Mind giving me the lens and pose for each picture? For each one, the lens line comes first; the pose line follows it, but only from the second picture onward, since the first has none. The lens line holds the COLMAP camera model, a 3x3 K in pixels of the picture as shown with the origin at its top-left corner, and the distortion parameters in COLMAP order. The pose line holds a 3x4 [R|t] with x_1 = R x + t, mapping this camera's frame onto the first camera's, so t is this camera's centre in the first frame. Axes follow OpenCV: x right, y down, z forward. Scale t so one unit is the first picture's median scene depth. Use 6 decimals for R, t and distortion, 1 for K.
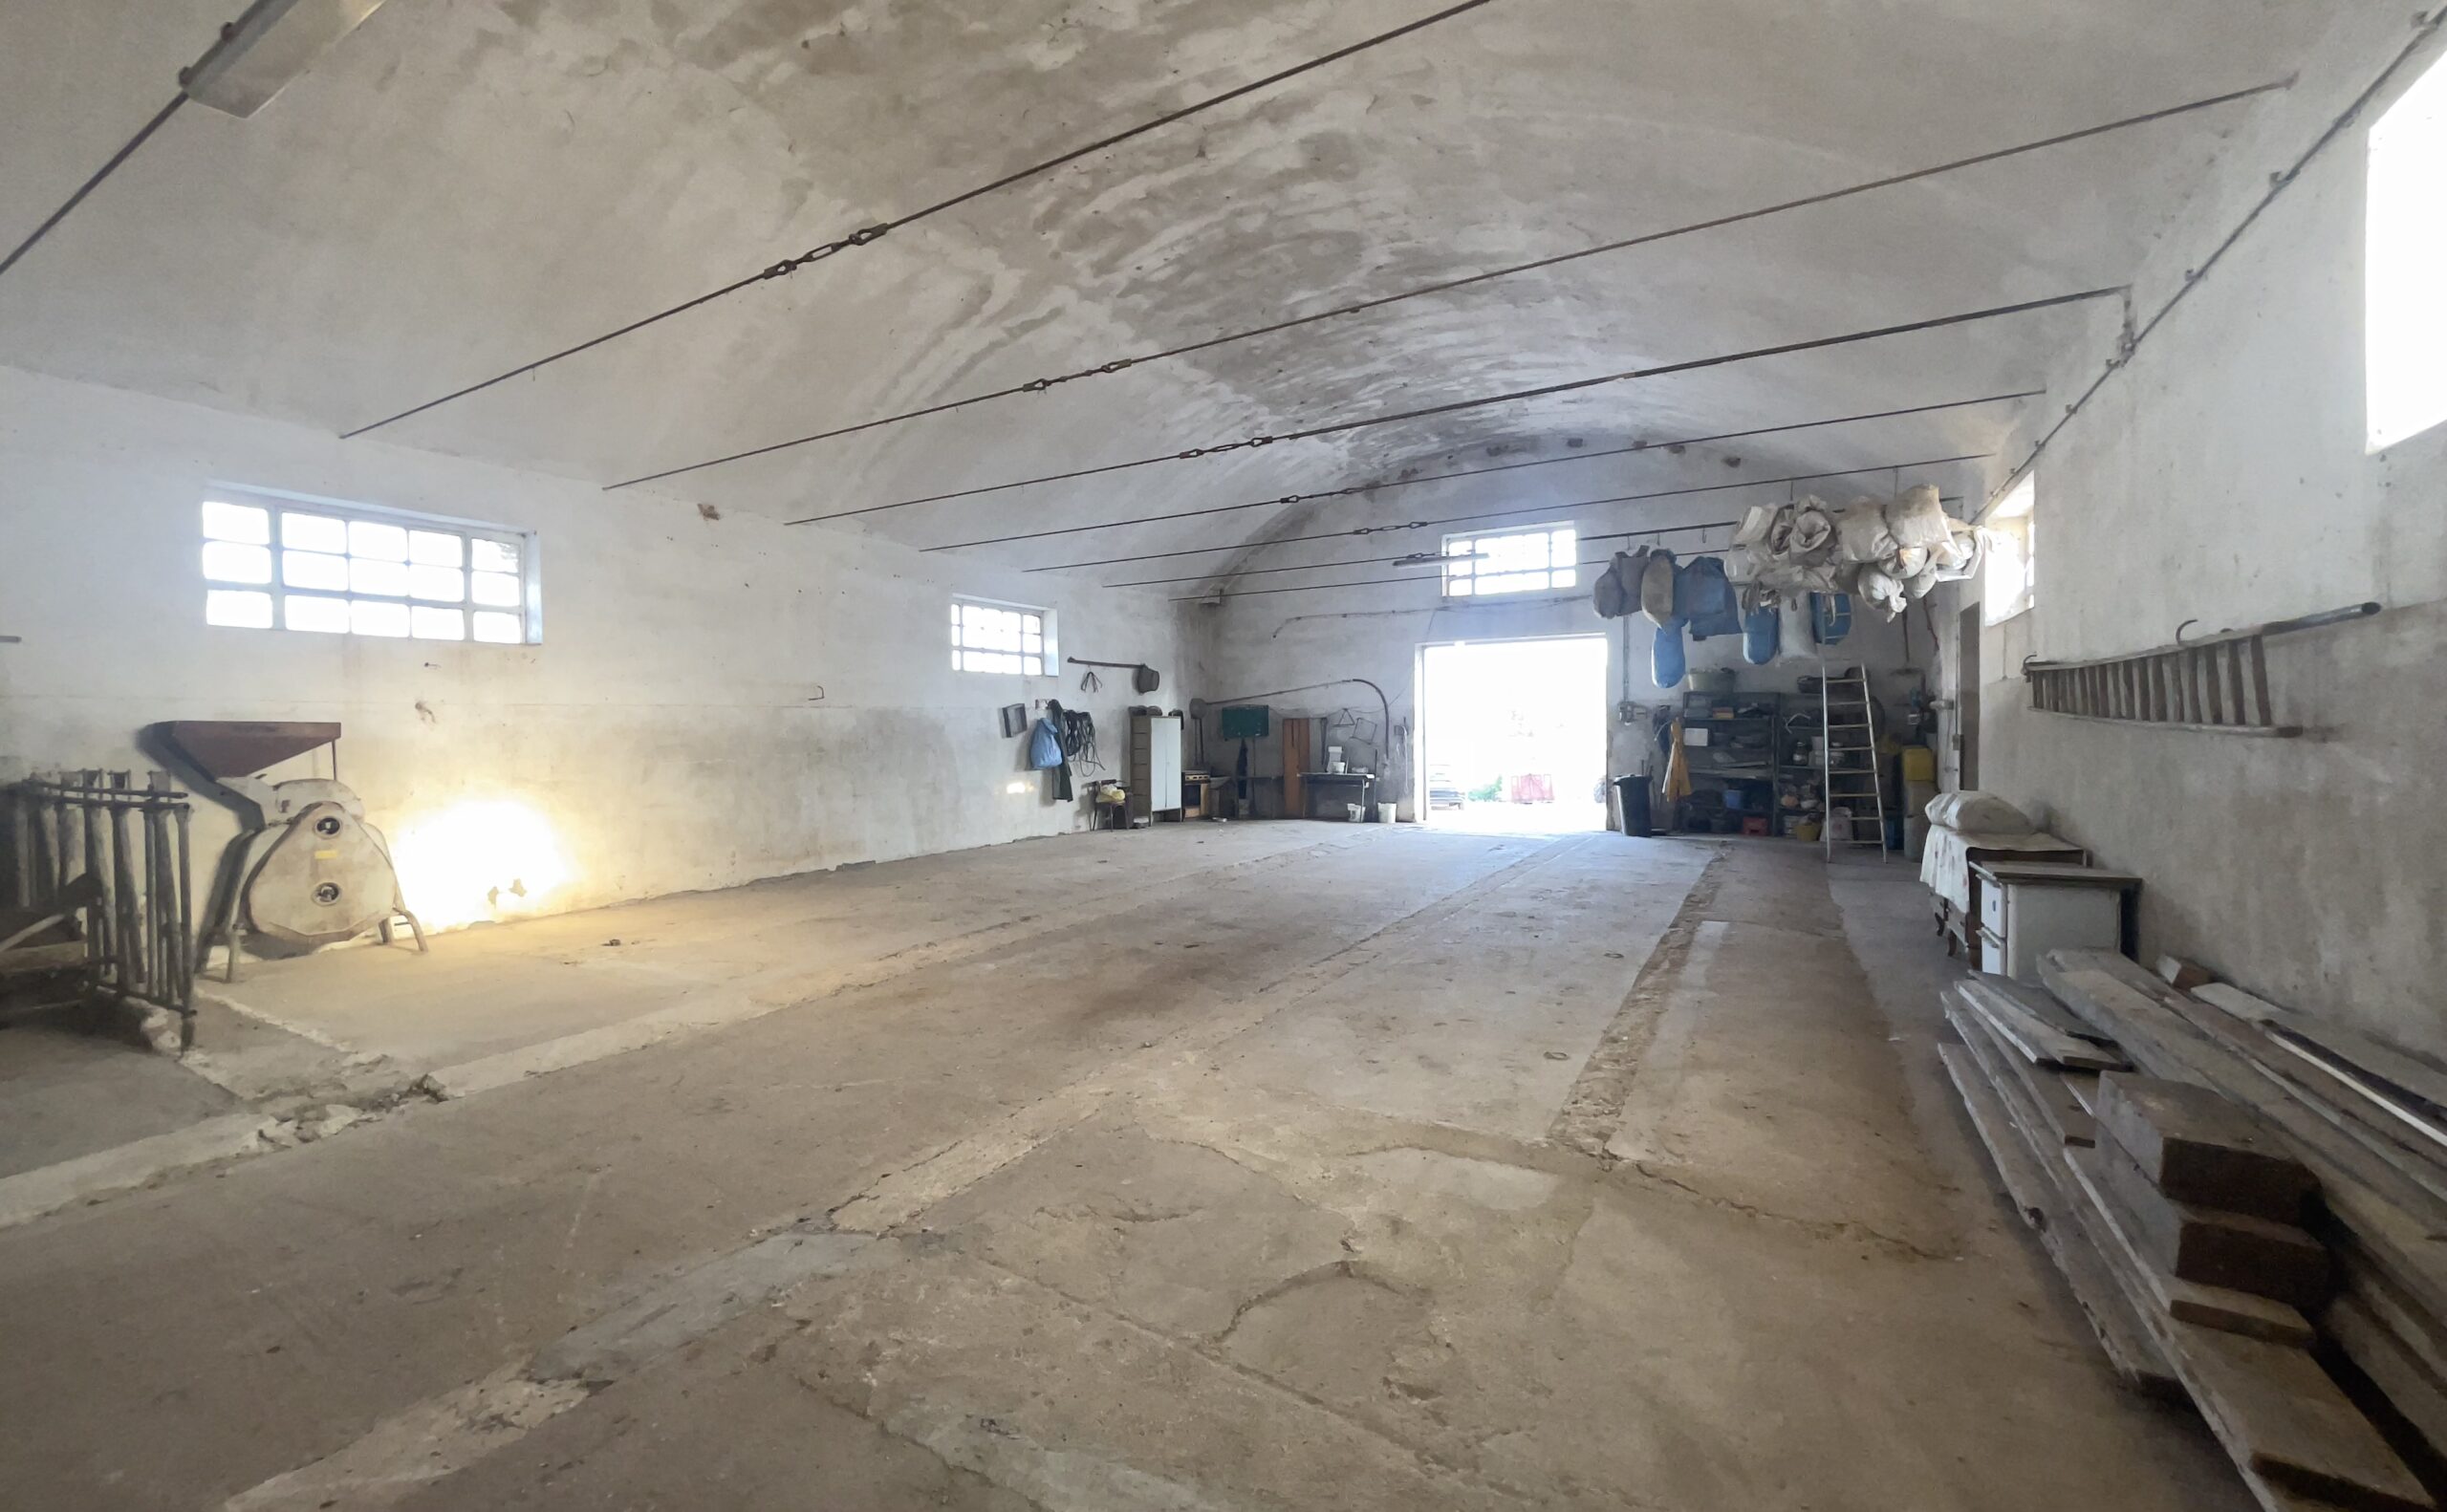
lens RADIAL K [[966.2, 0, 1222.8], [0, 966.2, 750.5], [0, 0, 1]] dist [-0.003187, -0.000230]
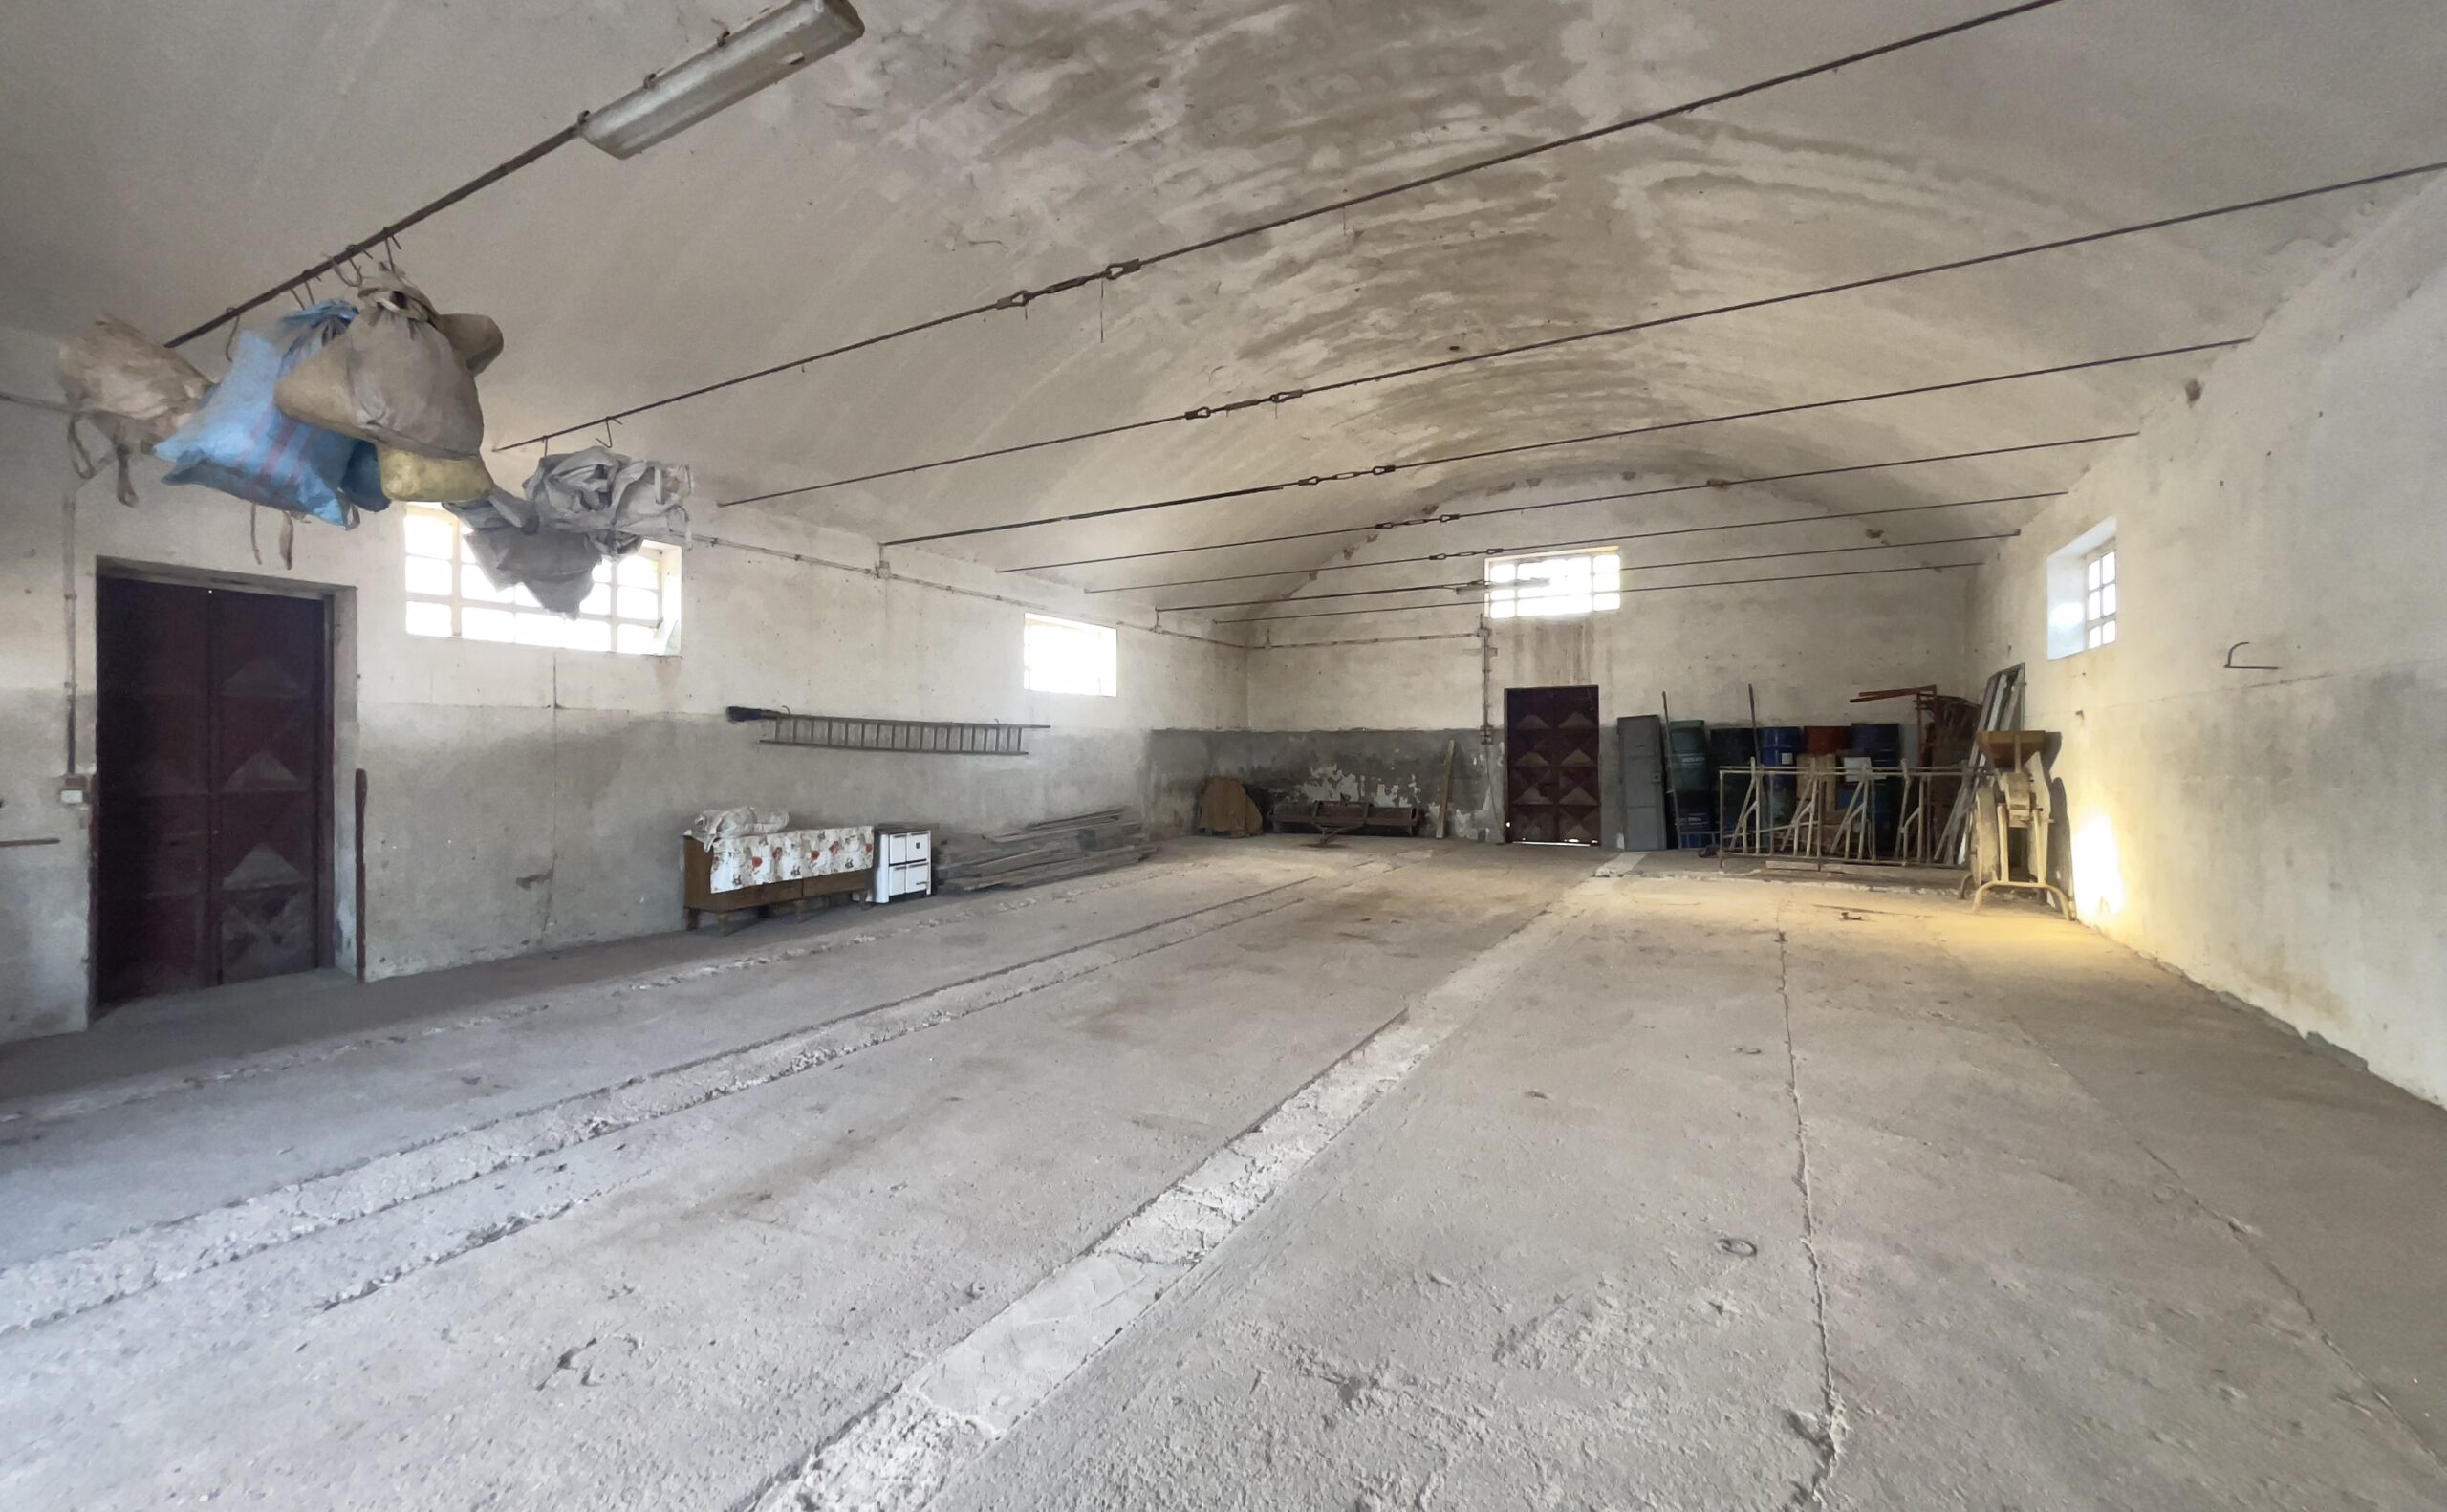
lens RADIAL K [[966.2, 0, 1223.9], [0, 966.2, 749.2], [0, 0, 1]] dist [-0.003187, -0.000230]
pose [[-0.999602, 0.016695, -0.022750, 0.146758], [0.016250, 0.999676, 0.019604, -0.037038], [0.023070, 0.019227, -0.999549, 1.842197]]
